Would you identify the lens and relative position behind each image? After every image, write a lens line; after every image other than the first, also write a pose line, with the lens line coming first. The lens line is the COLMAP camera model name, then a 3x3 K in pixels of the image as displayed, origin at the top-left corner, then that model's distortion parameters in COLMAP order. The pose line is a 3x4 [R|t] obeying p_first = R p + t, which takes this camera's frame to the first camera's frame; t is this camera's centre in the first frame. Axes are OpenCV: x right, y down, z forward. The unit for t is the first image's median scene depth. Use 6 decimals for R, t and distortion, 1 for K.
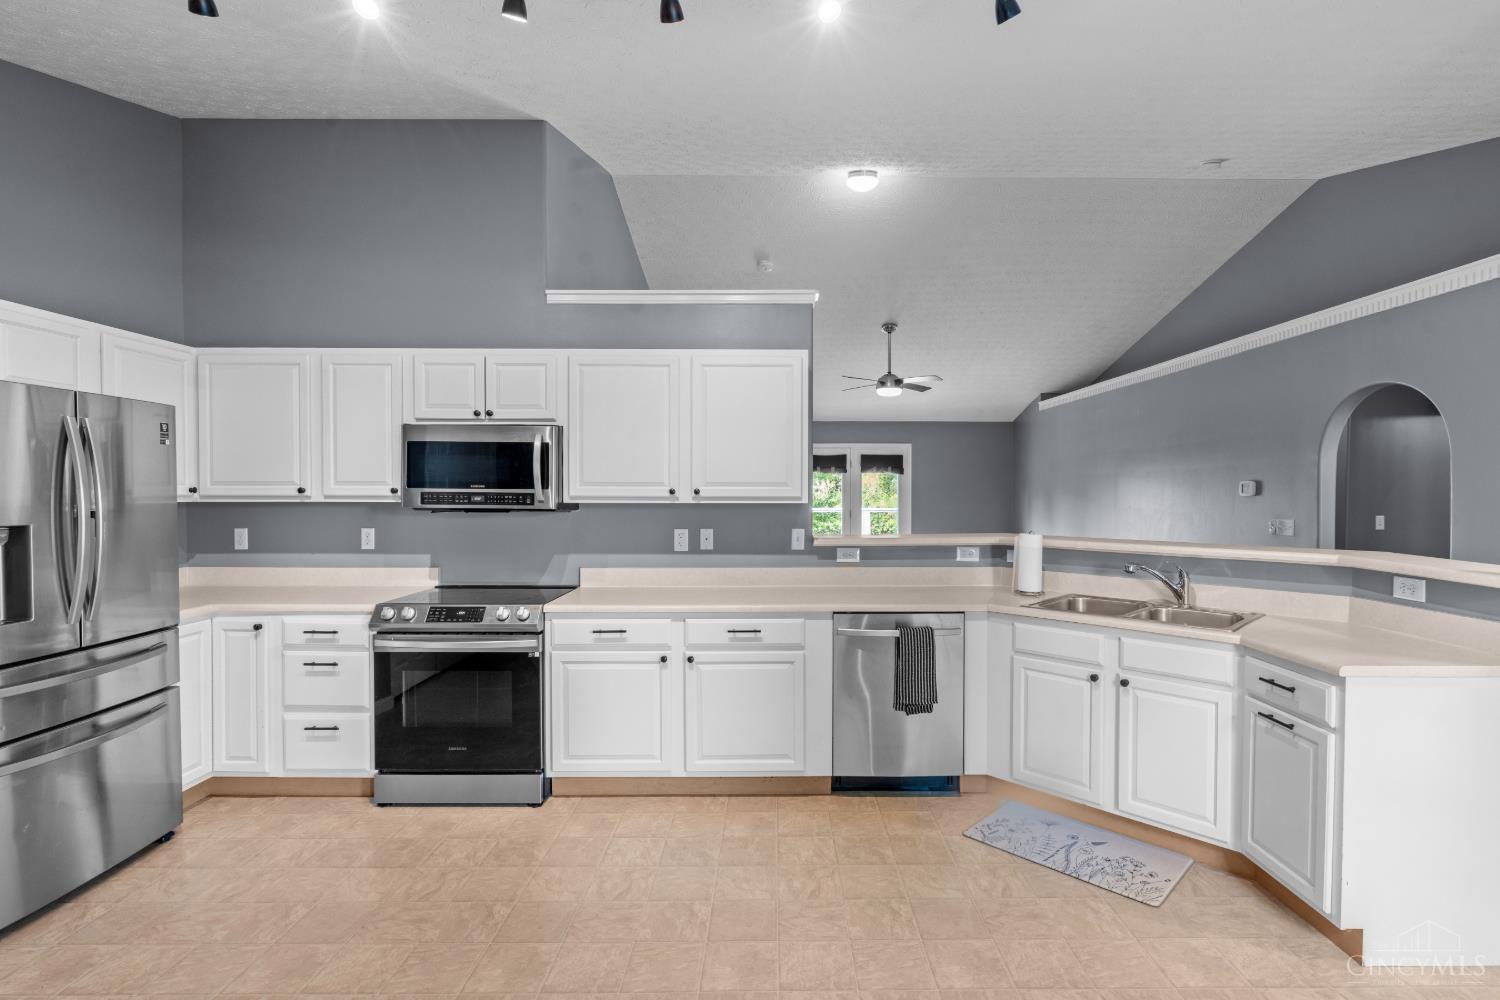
lens RADIAL K [[733.8, 0, 789.2], [0, 733.8, 509.4], [0, 0, 1]] dist [-0.000025, 0.000201]
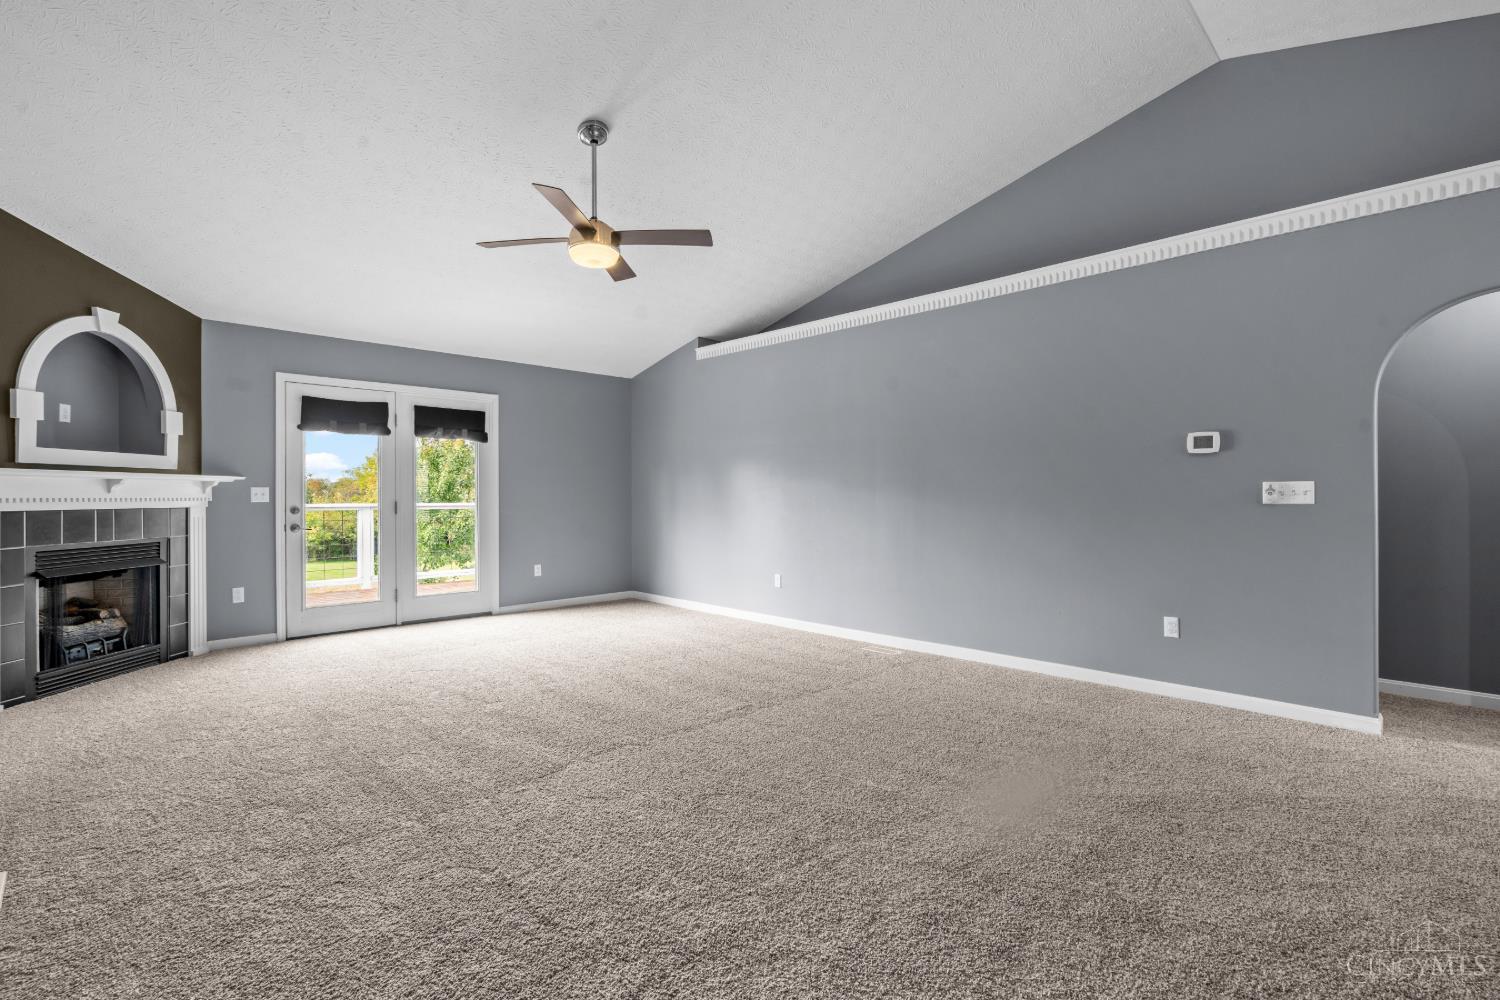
lens RADIAL K [[690.0, 0, 747.1], [0, 690.0, 493.3], [0, 0, 1]] dist [0.001332, 0.000193]
pose [[0.730823, -0.002797, 0.682562, -0.255300], [0.023024, 0.999524, -0.020556, 0.039124], [-0.682179, 0.030739, 0.730539, 1.259535]]
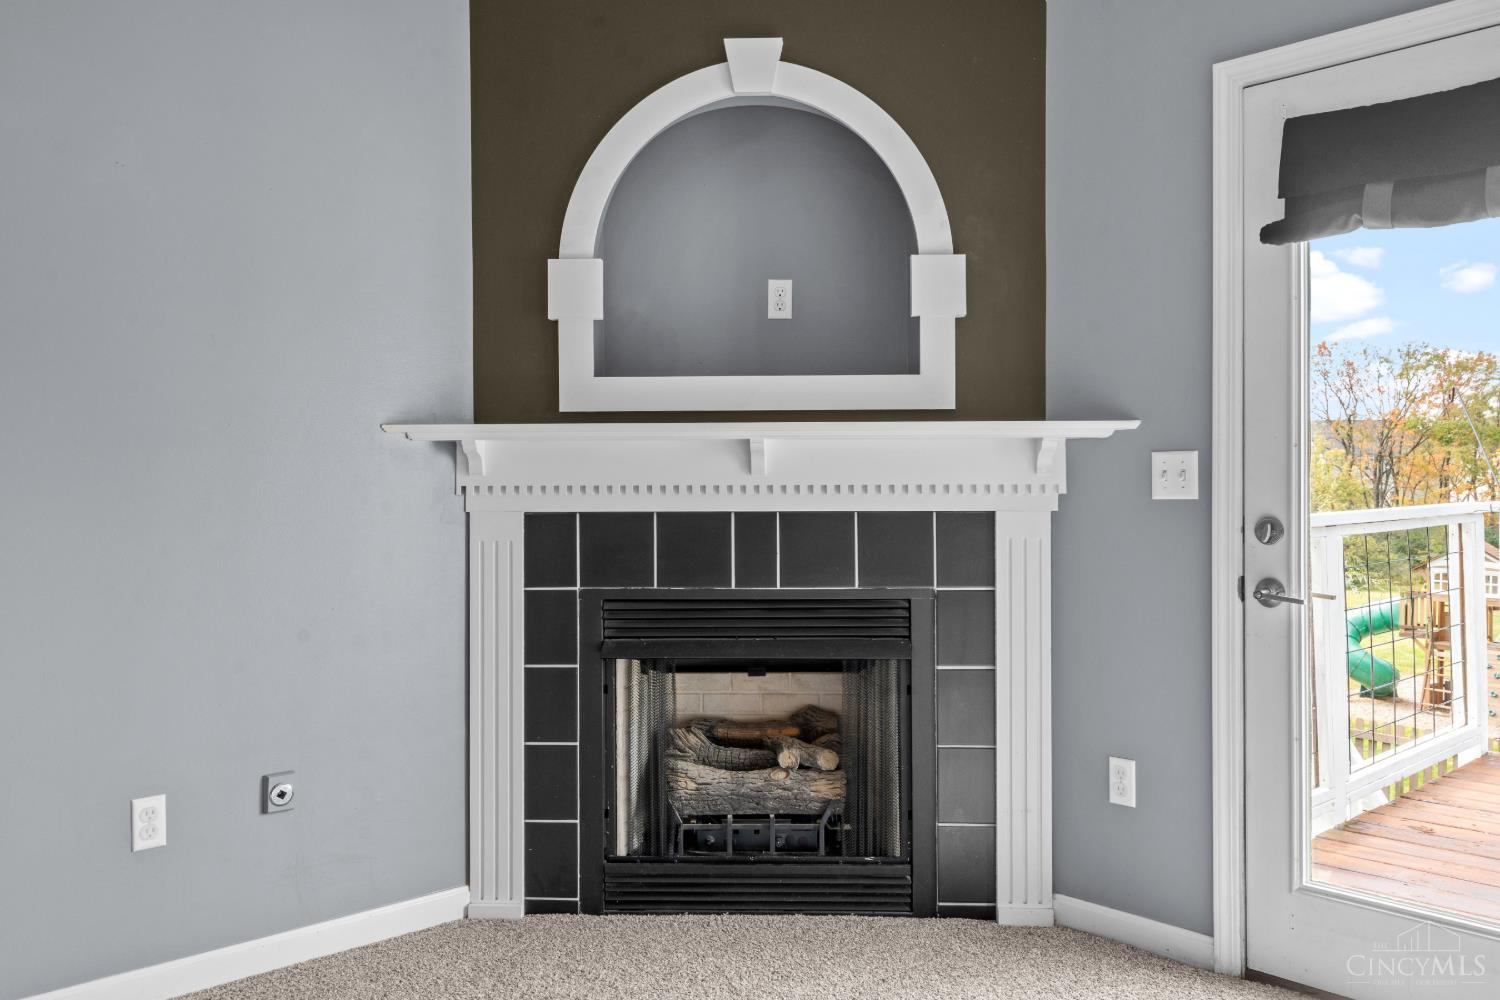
lens RADIAL K [[1238.2, 0, 743.0], [0, 1238.2, 485.7], [0, 0, 1]] dist [0.009970, 0.002232]
pose [[0.657944, -0.002841, -0.753062, 0.408493], [-0.015456, 0.999731, -0.017275, 0.013697], [0.752909, 0.023005, 0.657723, 2.264875]]
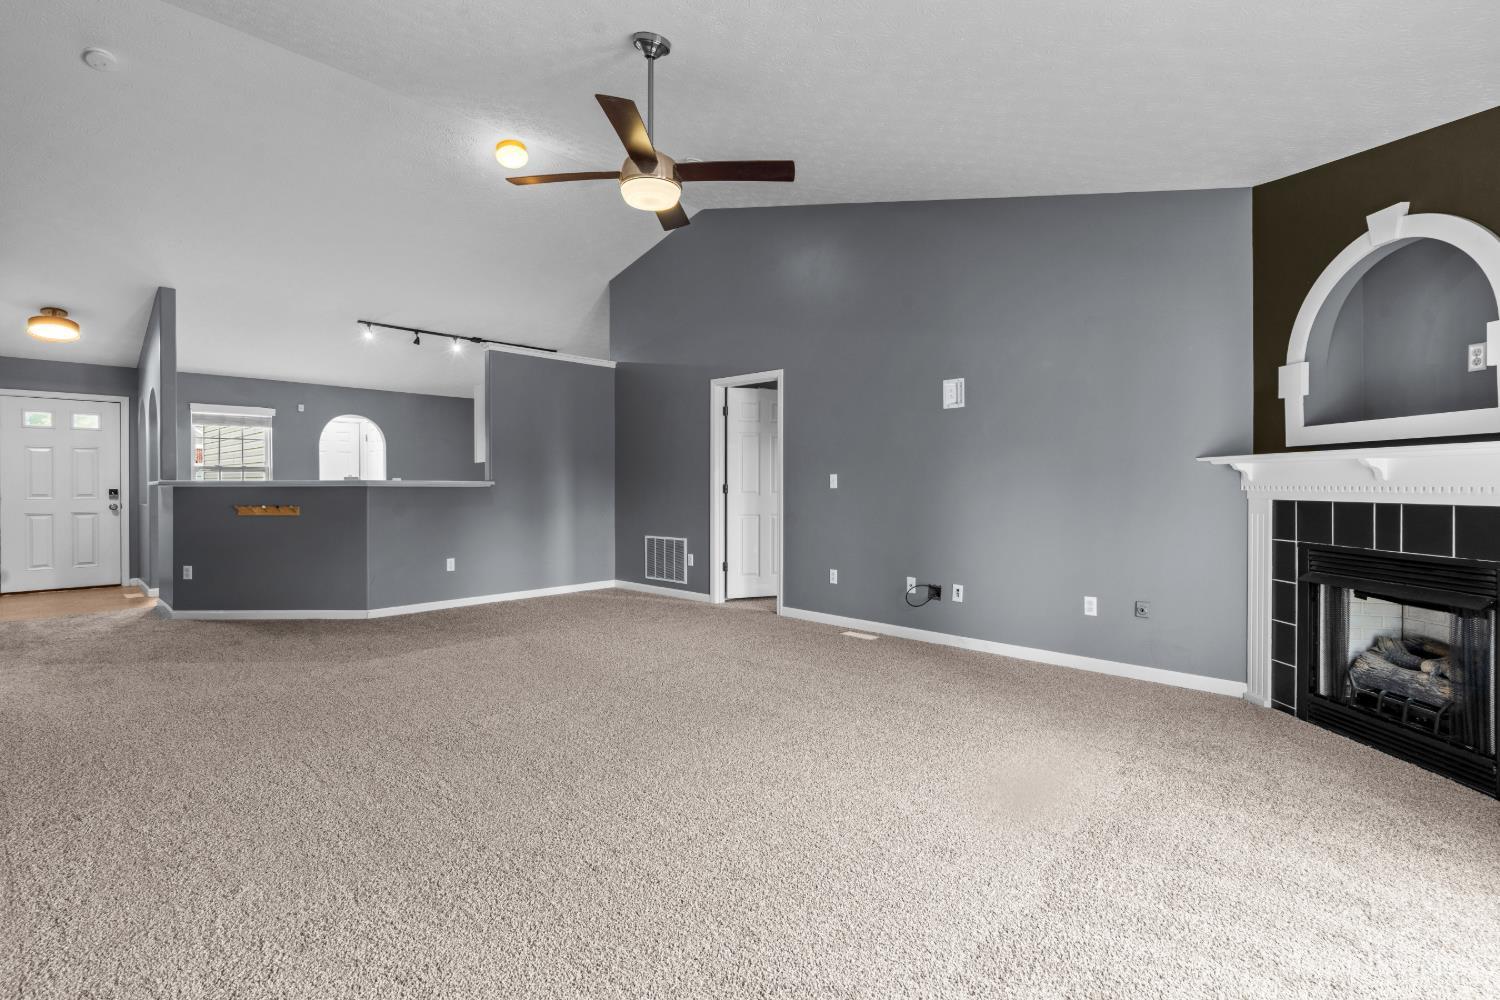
lens RADIAL K [[690.0, 0, 747.1], [0, 690.0, 493.3], [0, 0, 1]] dist [0.001332, 0.000193]
pose [[-0.710163, 0.008104, -0.703991, 0.826829], [-0.021071, 0.999241, 0.032759, -0.005045], [0.703722, 0.038098, -0.709453, 2.898126]]
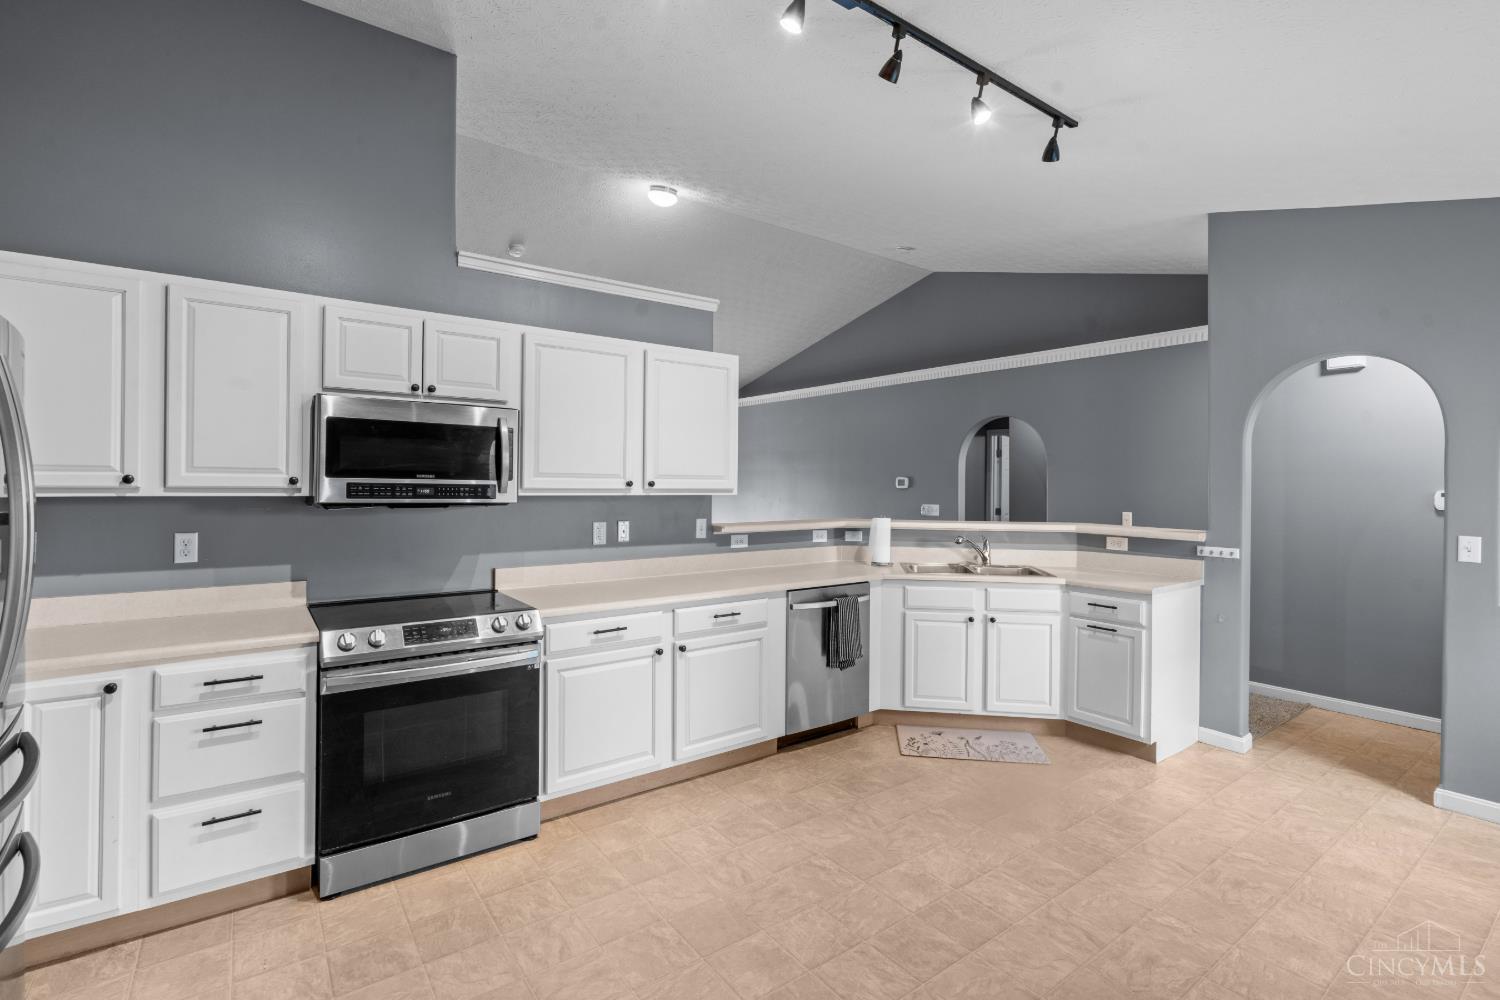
lens RADIAL K [[696.1, 0, 759.3], [0, 696.1, 490.3], [0, 0, 1]] dist [0.000081, 0.000581]
pose [[0.806469, -0.000947, 0.591276, -0.586097], [0.009138, 0.999899, -0.010863, -0.003741], [-0.591206, 0.014163, 0.806396, 0.145695]]
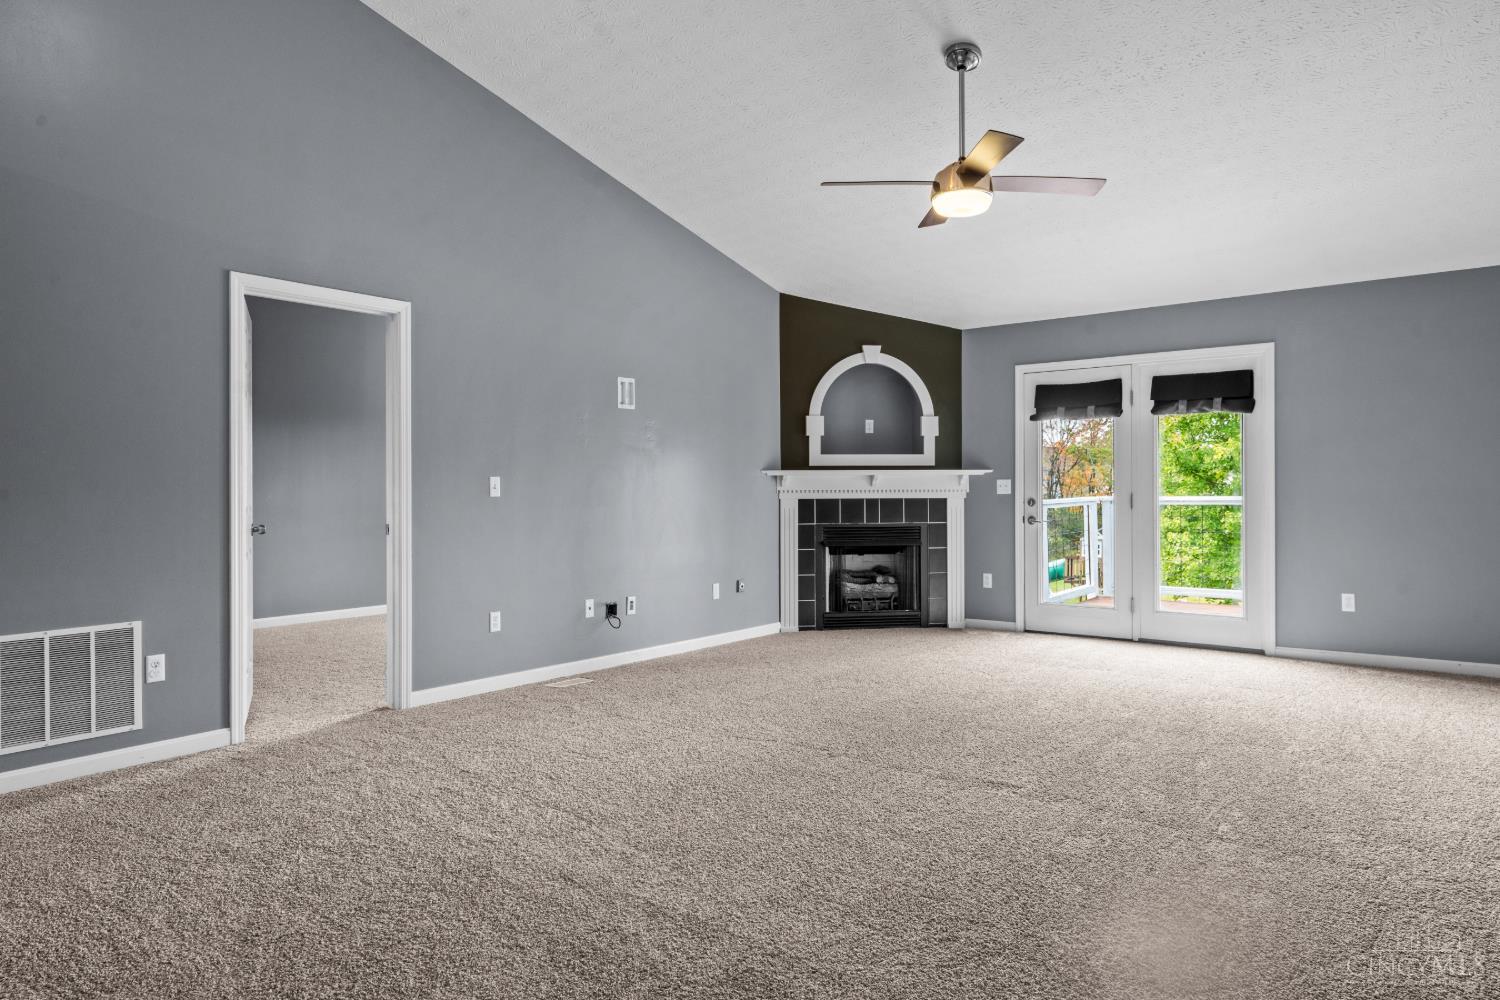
lens RADIAL K [[949.5, 0, 744.8], [0, 949.5, 495.5], [0, 0, 1]] dist [0.004979, 0.000930]
pose [[0.771217, -0.002591, -0.636567, 0.862896], [-0.010545, 0.999803, -0.016845, 0.048441], [0.636484, 0.019704, 0.771038, 1.063987]]
